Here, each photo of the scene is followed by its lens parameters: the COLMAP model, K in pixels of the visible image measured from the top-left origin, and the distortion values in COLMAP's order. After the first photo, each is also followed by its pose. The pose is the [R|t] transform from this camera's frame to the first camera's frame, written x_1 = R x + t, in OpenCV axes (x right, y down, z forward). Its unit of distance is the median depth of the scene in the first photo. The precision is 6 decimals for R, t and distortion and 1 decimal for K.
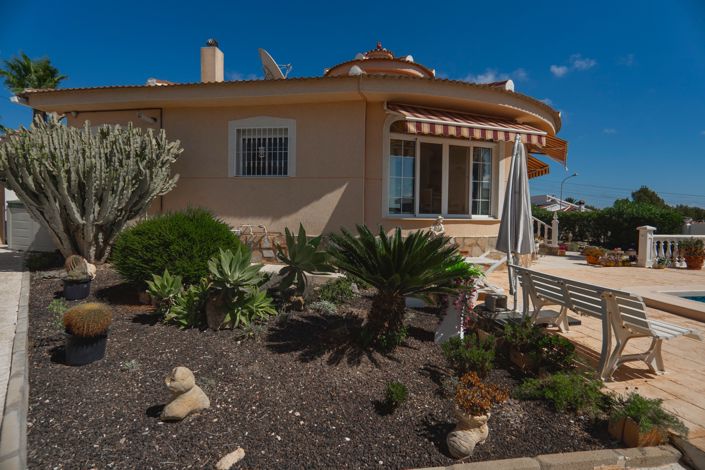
lens RADIAL K [[344.7, 0, 352.0], [0, 344.7, 232.2], [0, 0, 1]] dist [-0.019807, 0.003849]
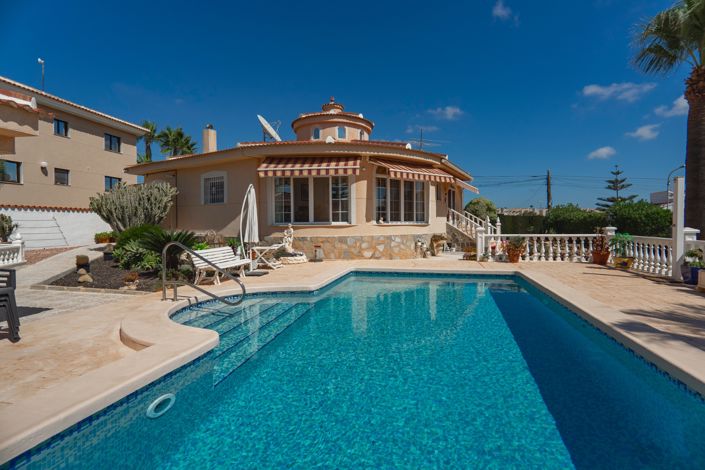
lens RADIAL K [[344.7, 0, 353.4], [0, 344.7, 235.2], [0, 0, 1]] dist [-0.019807, 0.003849]
pose [[0.923425, -0.007999, -0.383696, 1.015552], [0.004854, 0.999946, -0.009165, 0.021667], [0.383749, 0.006601, 0.923414, -0.355026]]
